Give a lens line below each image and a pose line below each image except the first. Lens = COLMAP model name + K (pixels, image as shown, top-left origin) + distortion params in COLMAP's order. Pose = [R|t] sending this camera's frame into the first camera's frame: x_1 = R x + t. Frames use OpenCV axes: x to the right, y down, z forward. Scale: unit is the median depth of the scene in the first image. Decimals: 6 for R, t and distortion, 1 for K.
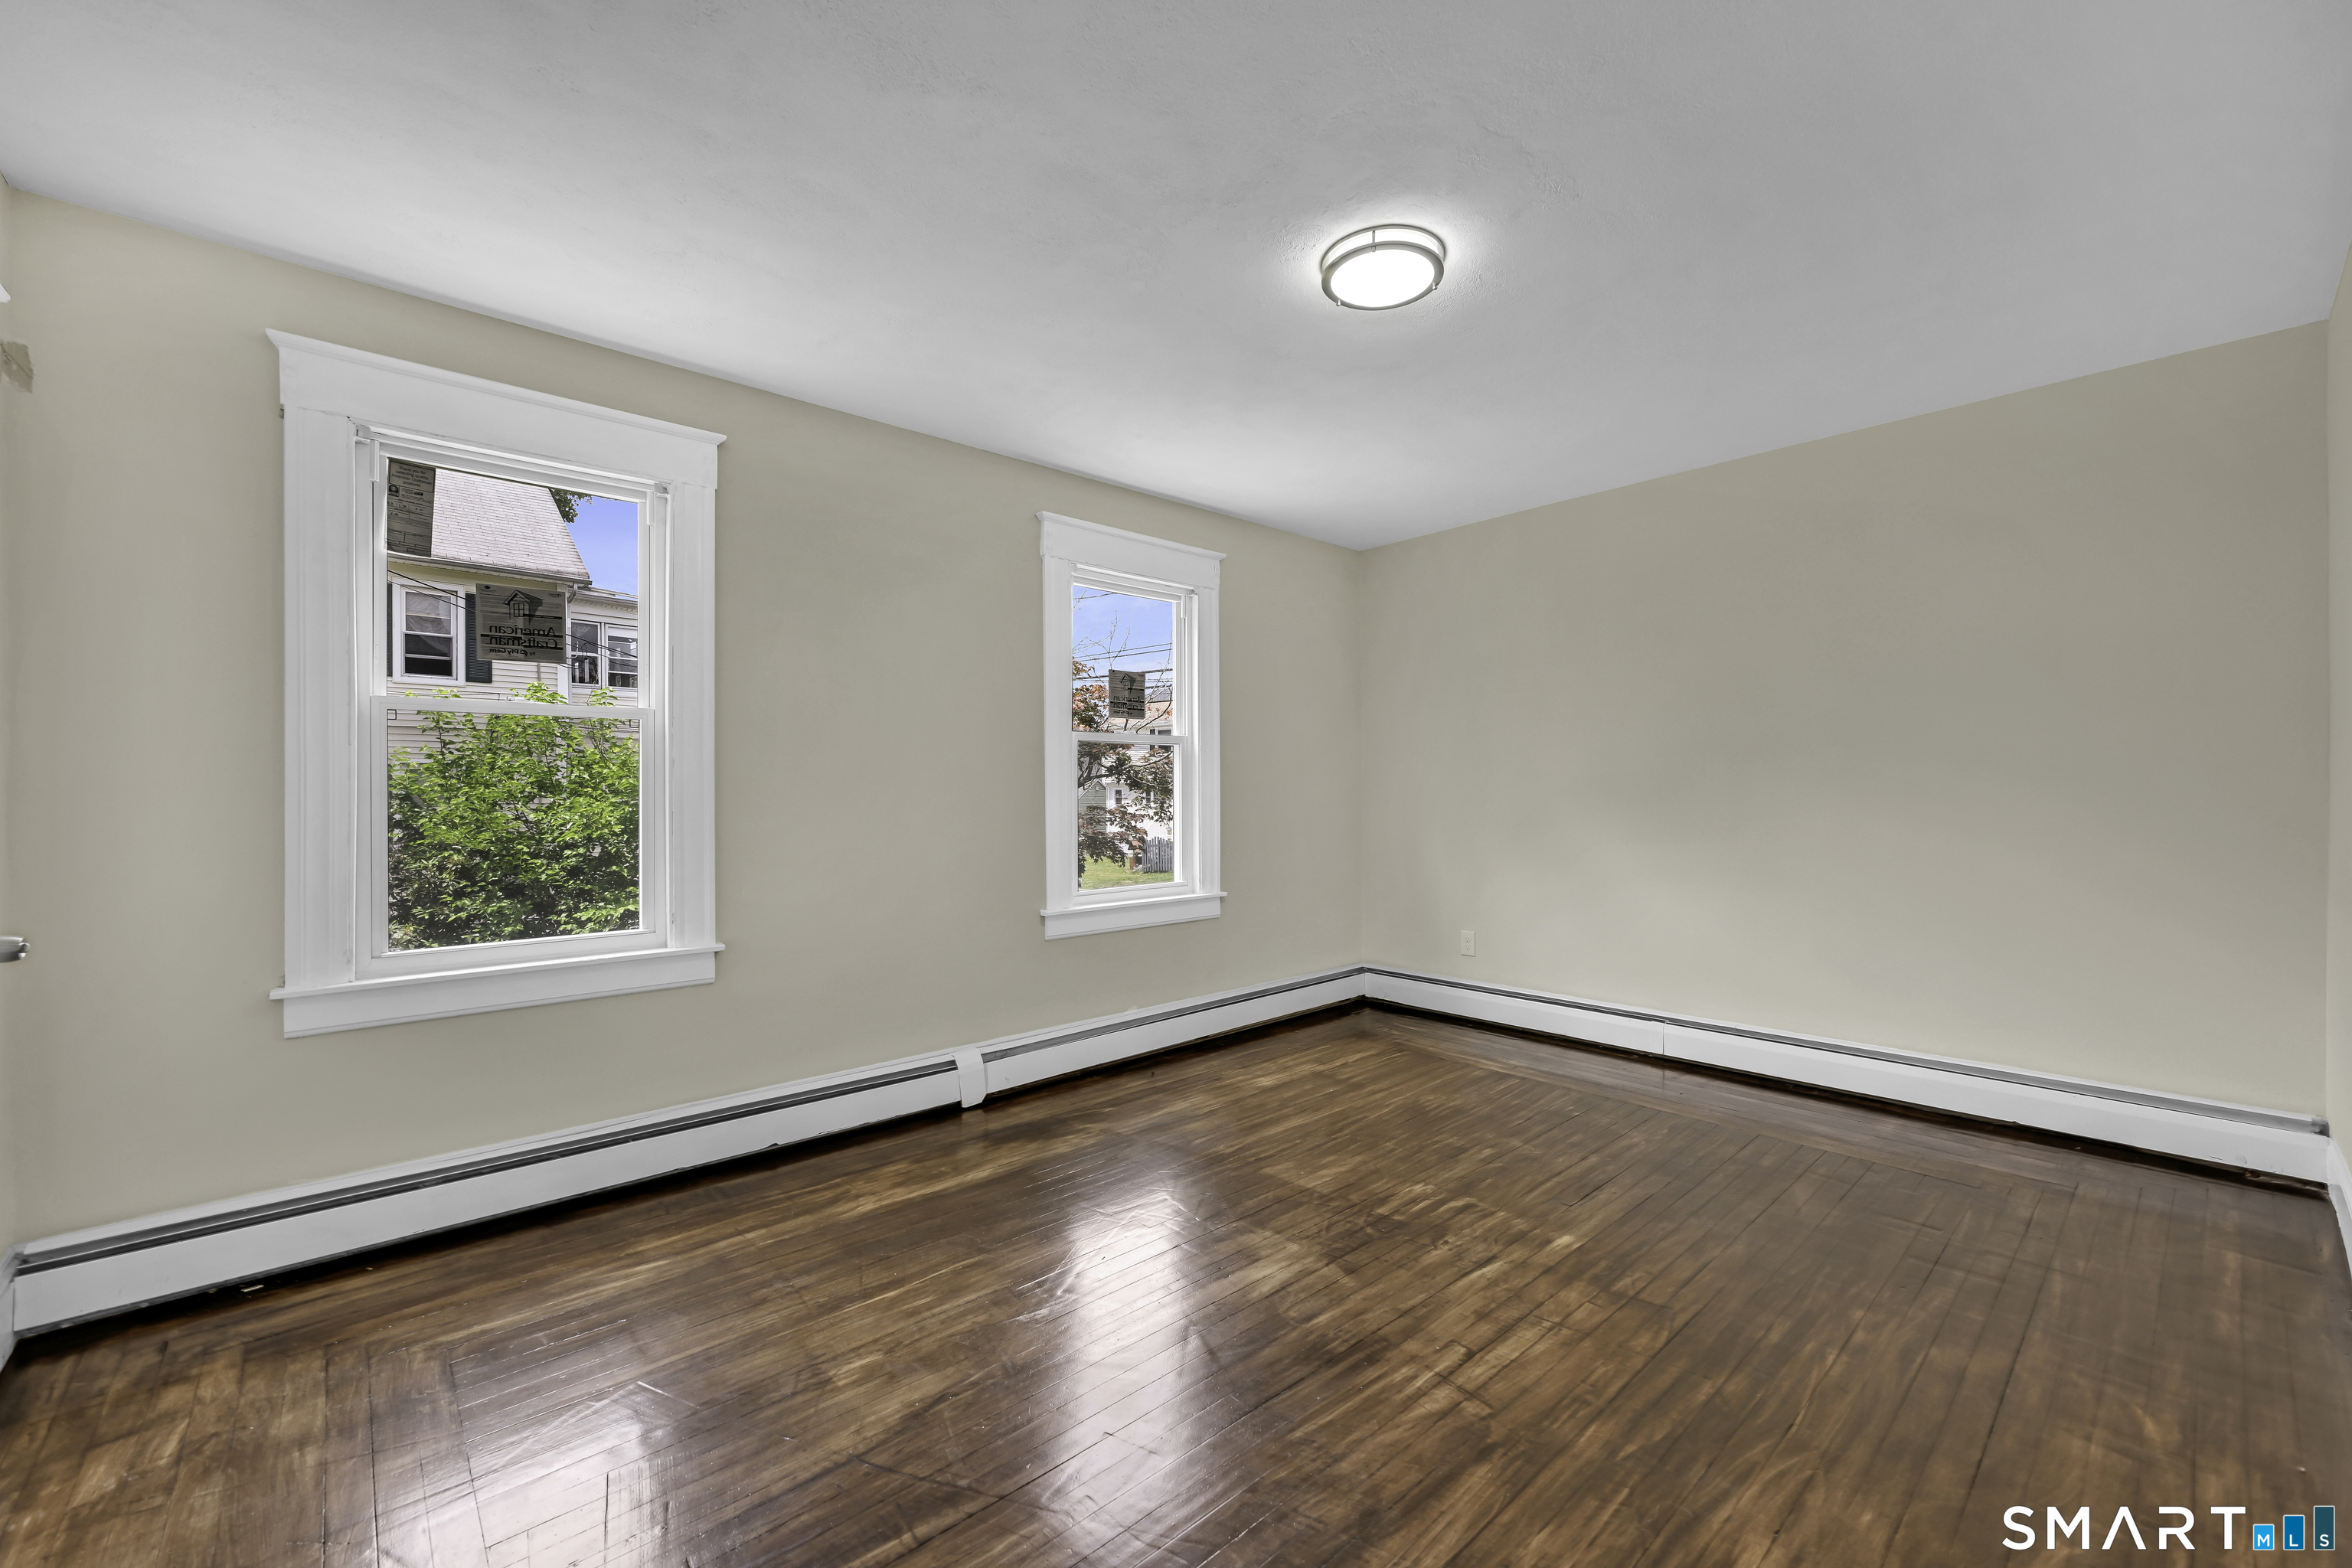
lens RADIAL K [[855.1, 0, 1178.1], [0, 855.1, 787.1], [0, 0, 1]] dist [0.003744, 0.000239]
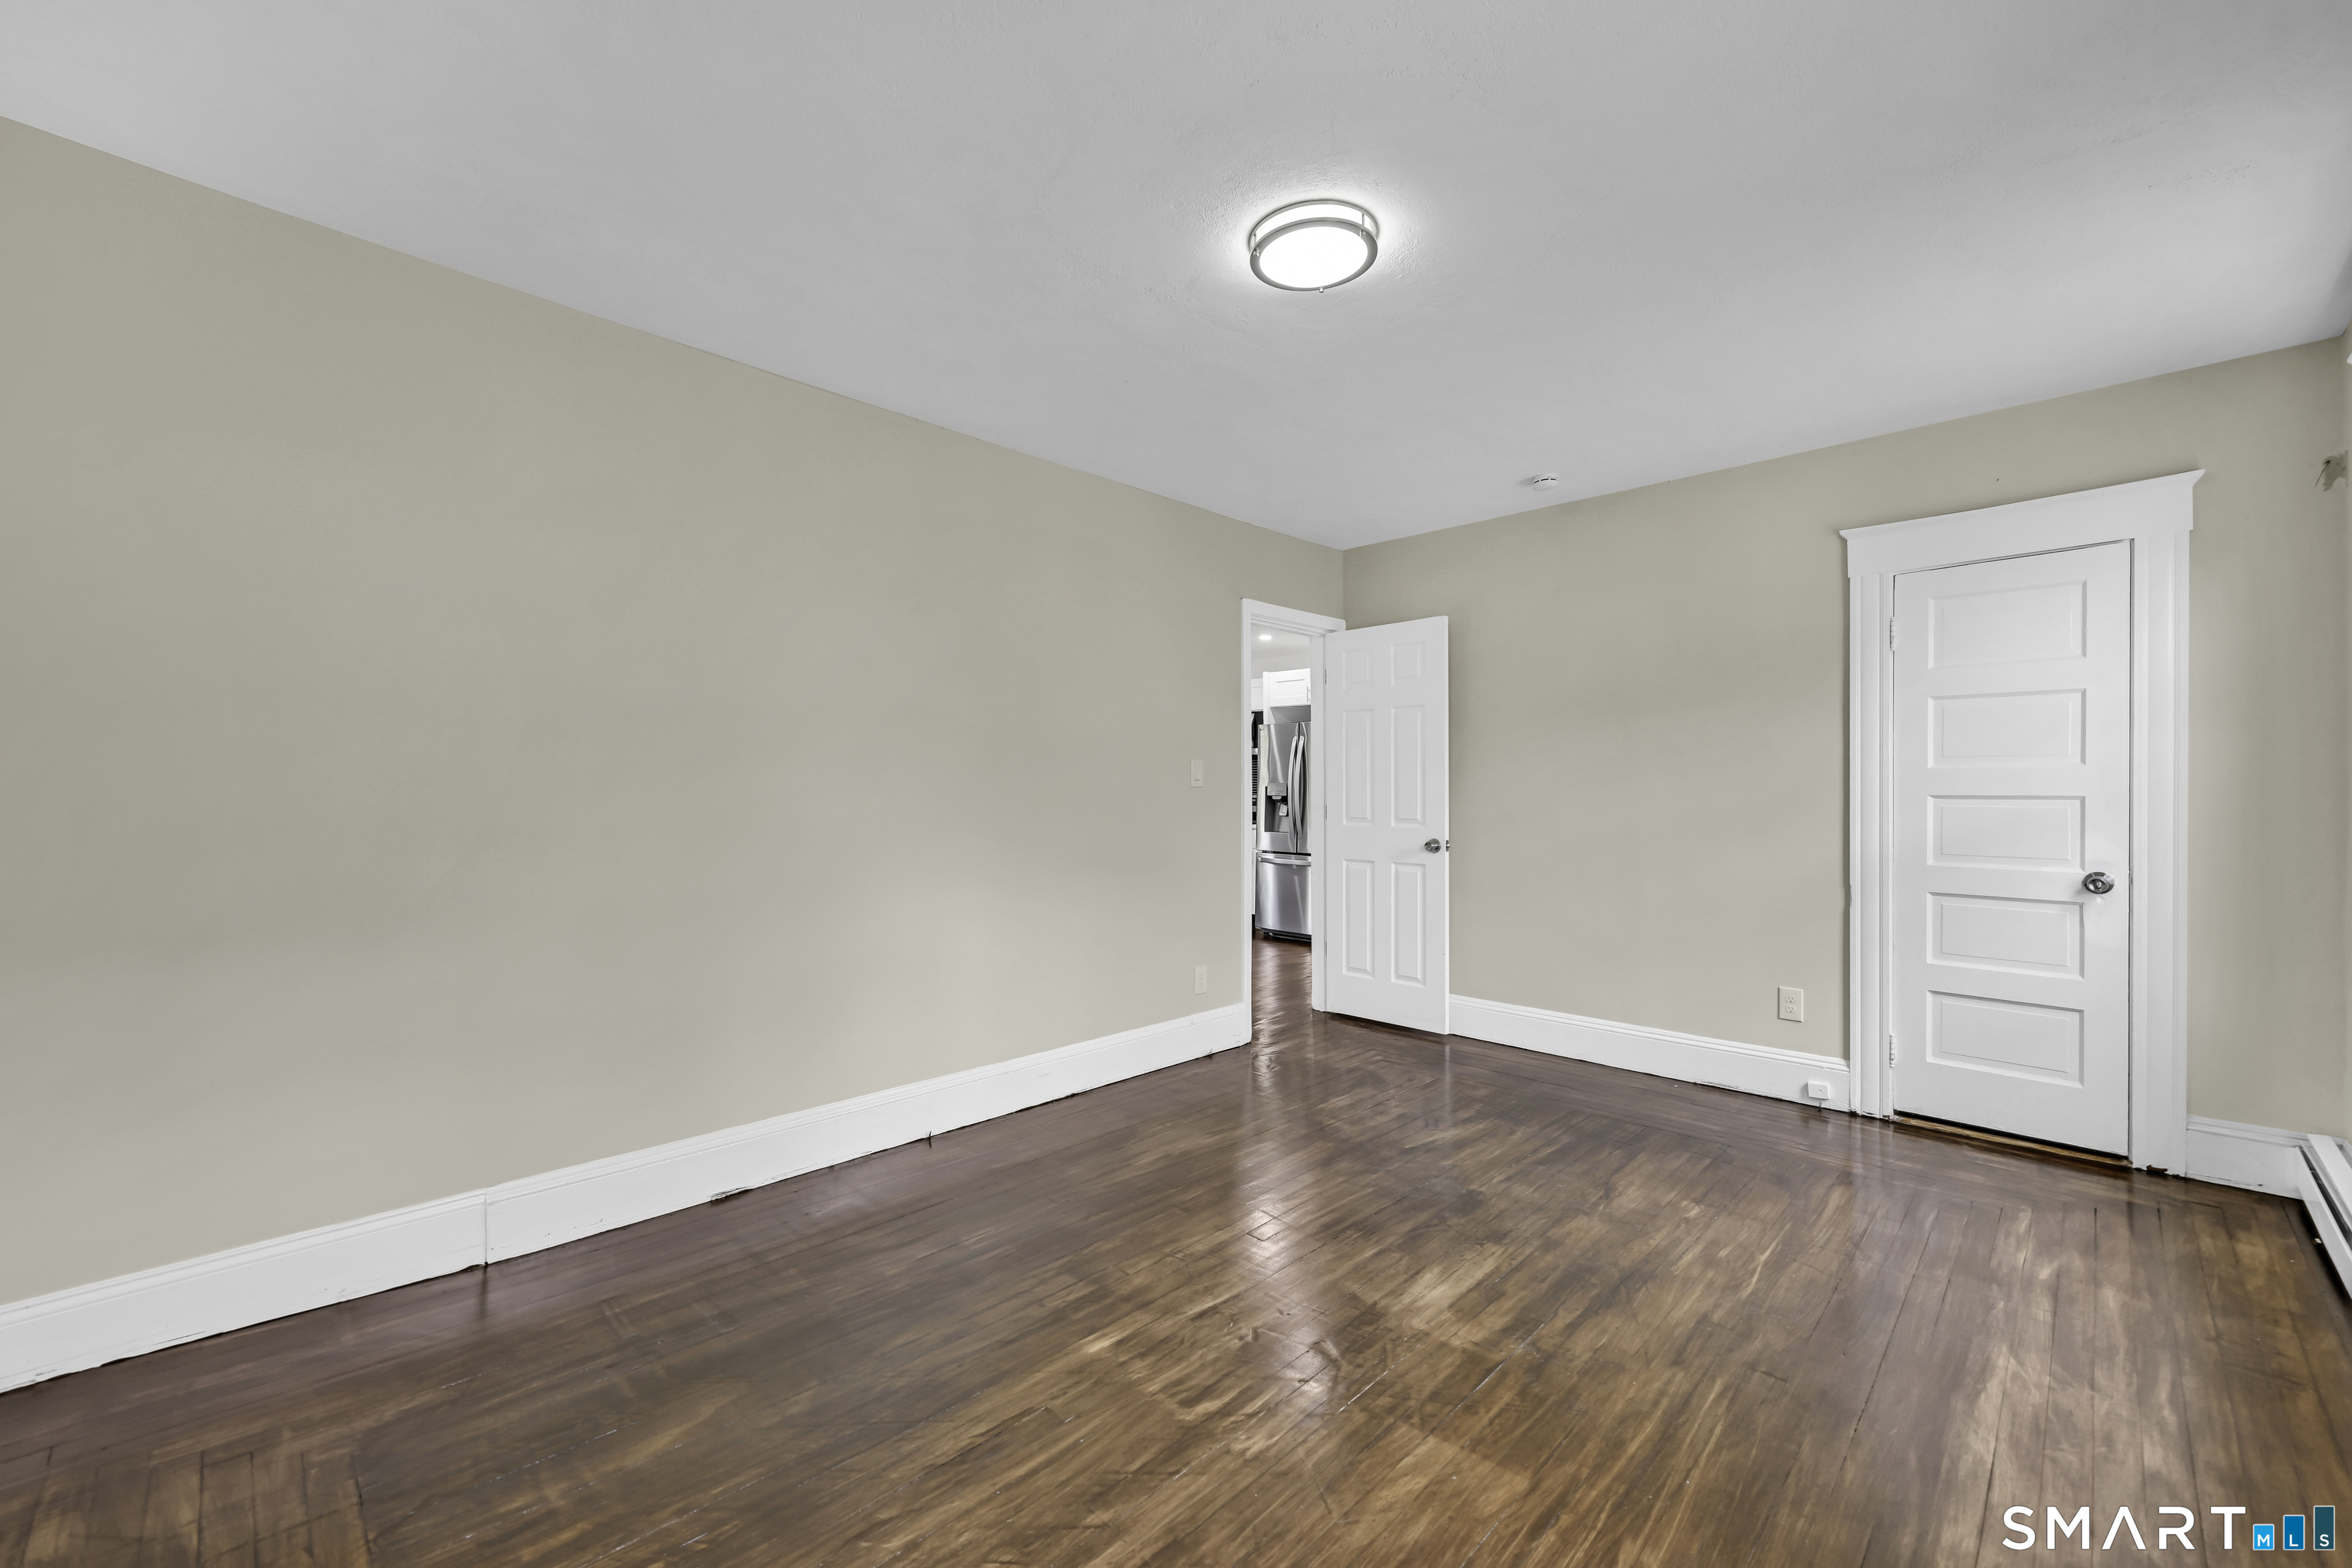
lens RADIAL K [[855.1, 0, 1173.8], [0, 855.1, 791.6], [0, 0, 1]] dist [0.003744, 0.000239]
pose [[-0.998361, 0.000064, -0.057225, 0.444239], [0.000328, 0.999989, -0.004602, 0.000953], [0.057225, -0.004613, -0.998351, 1.908036]]
